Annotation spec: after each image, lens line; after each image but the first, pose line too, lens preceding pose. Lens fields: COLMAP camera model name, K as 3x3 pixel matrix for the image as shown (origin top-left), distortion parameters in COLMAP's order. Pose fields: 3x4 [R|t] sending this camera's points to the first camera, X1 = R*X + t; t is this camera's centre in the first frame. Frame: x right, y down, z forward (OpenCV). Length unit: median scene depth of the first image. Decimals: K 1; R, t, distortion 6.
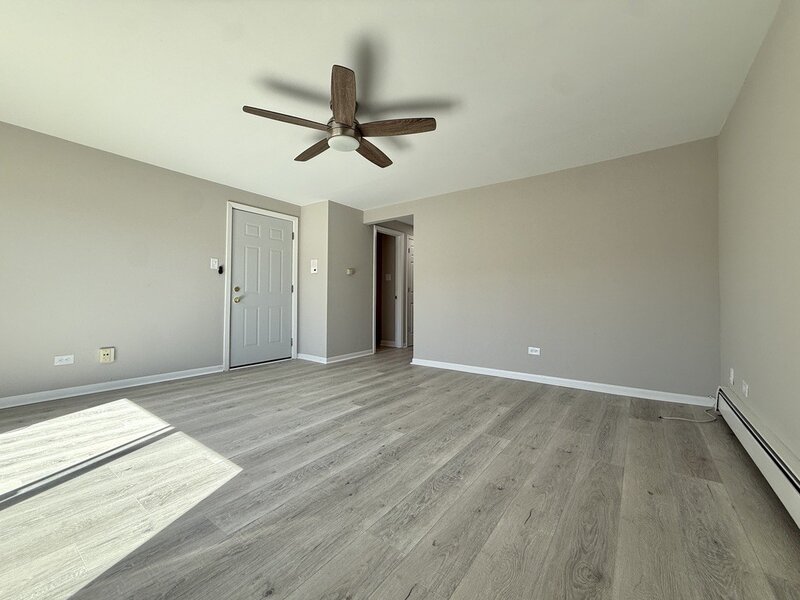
lens RADIAL K [[325.0, 0, 393.3], [0, 325.0, 298.7], [0, 0, 1]] dist [-0.000762, -0.000057]
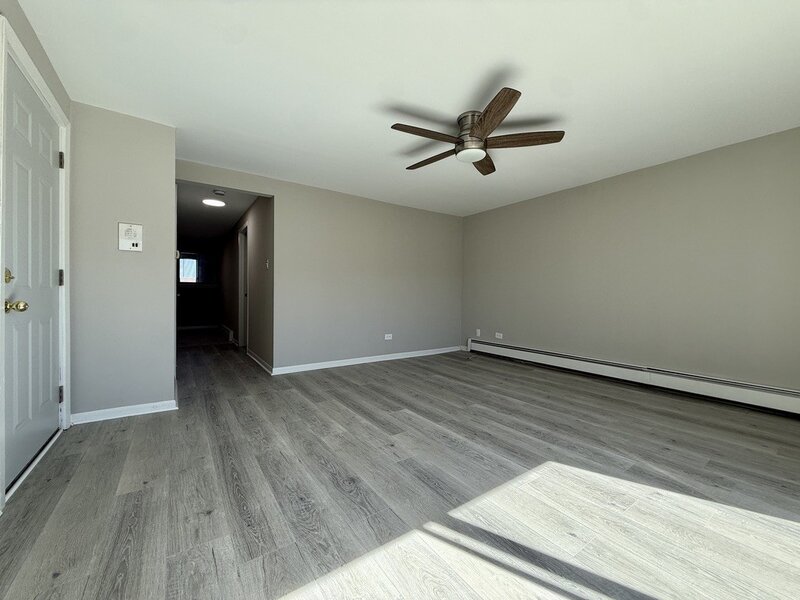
lens RADIAL K [[325.0, 0, 393.3], [0, 325.0, 298.7], [0, 0, 1]] dist [-0.000762, -0.000057]
pose [[0.319869, -0.011910, 0.947387, -1.295999], [-0.004246, 0.999893, 0.014003, -0.017266], [-0.947452, -0.008501, 0.319784, 0.911272]]
